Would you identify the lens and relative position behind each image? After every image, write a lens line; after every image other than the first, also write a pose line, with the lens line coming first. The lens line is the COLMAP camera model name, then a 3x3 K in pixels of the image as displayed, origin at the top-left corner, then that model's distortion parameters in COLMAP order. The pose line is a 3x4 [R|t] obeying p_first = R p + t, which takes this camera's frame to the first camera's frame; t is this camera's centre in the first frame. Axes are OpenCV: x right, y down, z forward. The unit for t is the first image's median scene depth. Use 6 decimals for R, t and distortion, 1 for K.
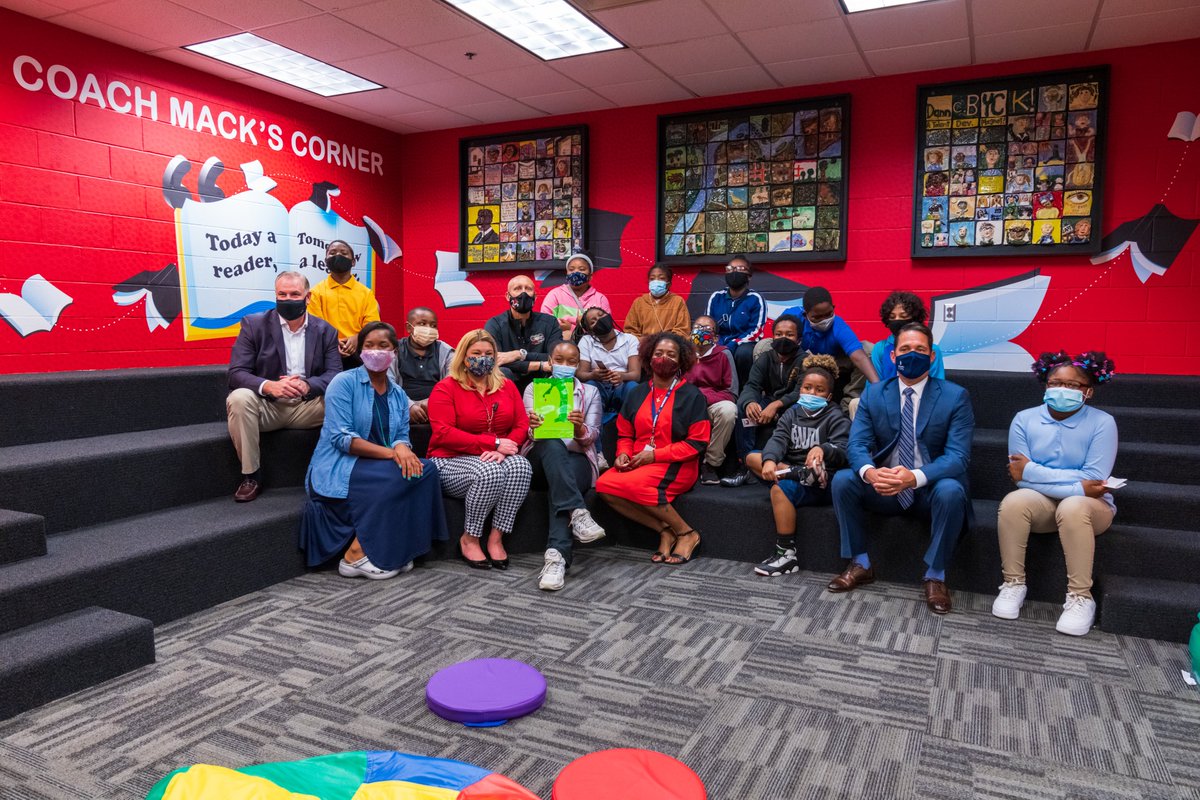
lens RADIAL K [[823.2, 0, 609.1], [0, 823.2, 404.6], [0, 0, 1]] dist [-0.023423, 0.009136]
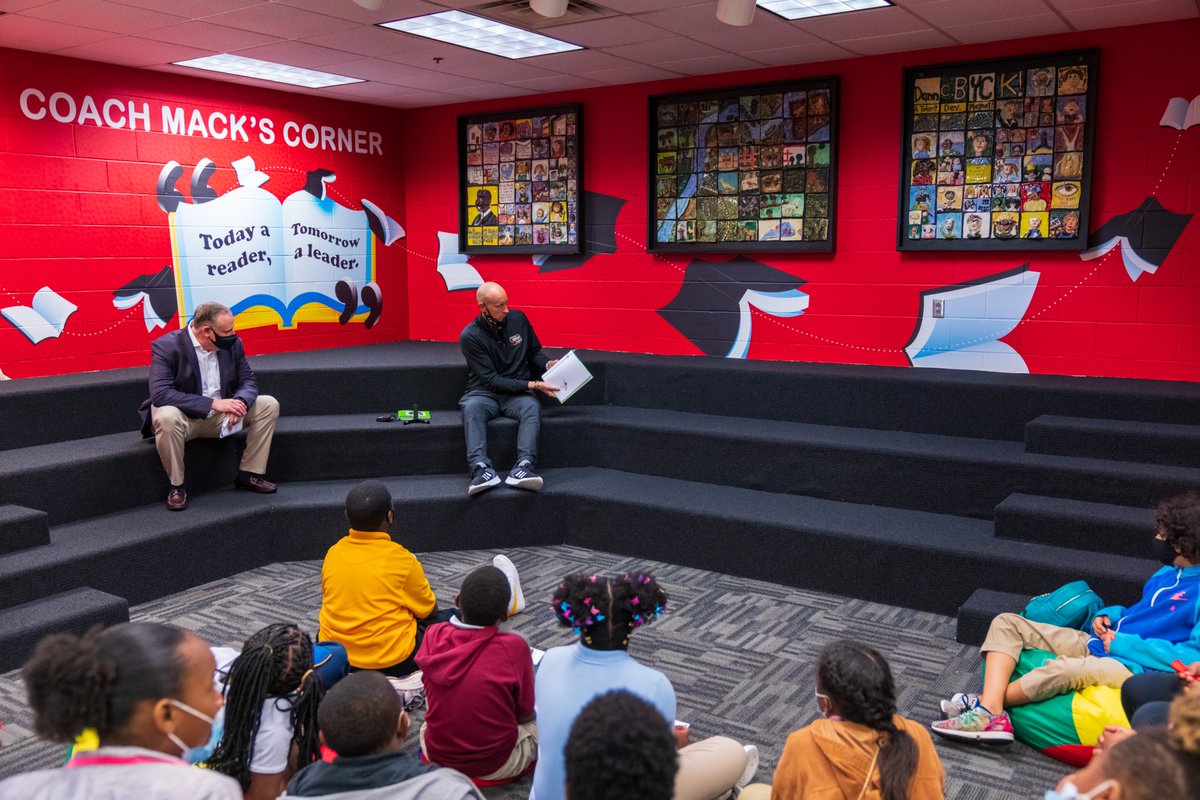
lens RADIAL K [[1022.8, 0, 597.4], [0, 1022.8, 402.3], [0, 0, 1]] dist [0.006448, -0.015141]
pose [[0.990381, 0.008612, -0.138096, 0.195081], [-0.002427, 0.998989, 0.044897, -0.057724], [0.138343, -0.044130, 0.989401, -0.231491]]
